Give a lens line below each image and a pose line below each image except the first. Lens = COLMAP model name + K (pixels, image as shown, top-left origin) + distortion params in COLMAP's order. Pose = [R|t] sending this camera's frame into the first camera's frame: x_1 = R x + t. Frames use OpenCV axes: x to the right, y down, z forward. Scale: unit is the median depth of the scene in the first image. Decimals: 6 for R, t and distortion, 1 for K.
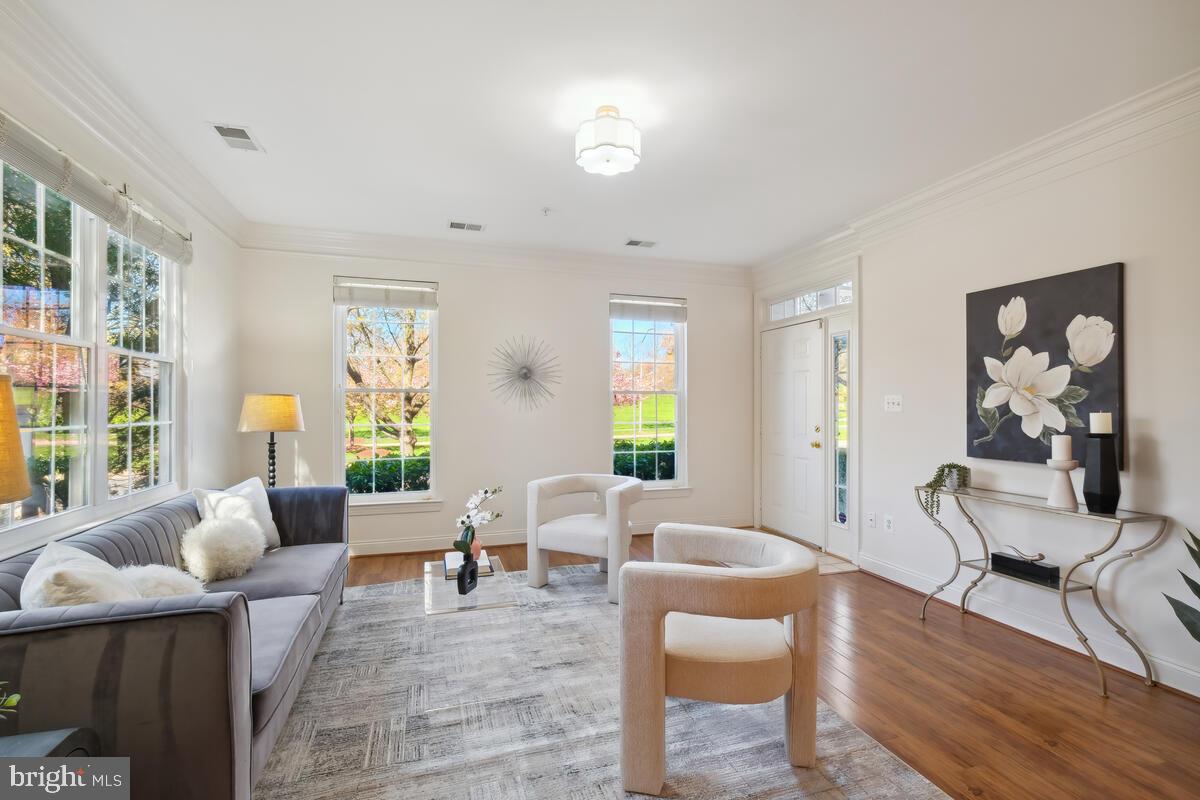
lens RADIAL K [[534.8, 0, 598.1], [0, 534.8, 402.4], [0, 0, 1]] dist [0.003071, -0.000486]
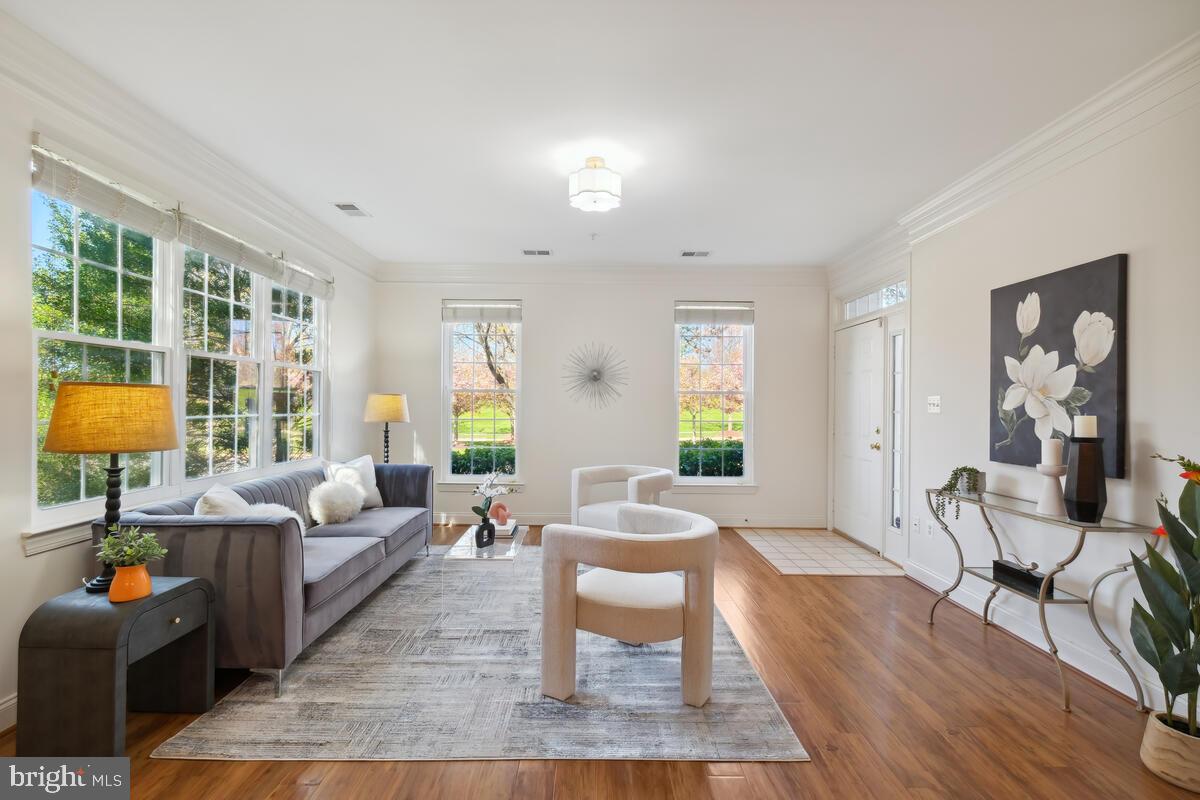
lens RADIAL K [[534.8, 0, 596.4], [0, 534.8, 401.4], [0, 0, 1]] dist [0.003071, -0.000486]
pose [[0.955181, 0.006184, -0.295957, 0.333905], [-0.006486, 0.999979, -0.000039, 0.000015], [0.295950, 0.001957, 0.955201, -0.133613]]
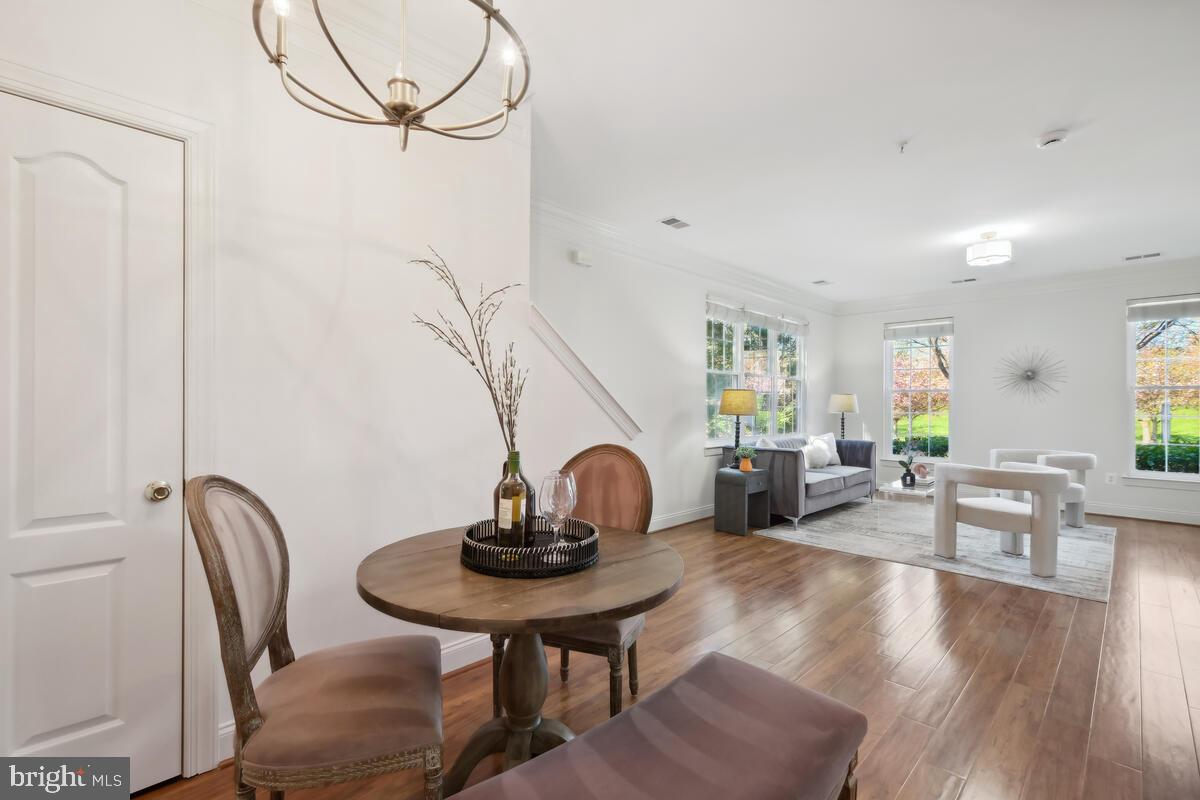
lens RADIAL K [[534.8, 0, 600.6], [0, 534.8, 402.4], [0, 0, 1]] dist [0.003071, -0.000486]
pose [[0.462412, -0.001557, -0.886664, 0.882929], [-0.002594, 0.999992, -0.003108, 0.029239], [0.886661, 0.003737, 0.462404, -0.860078]]
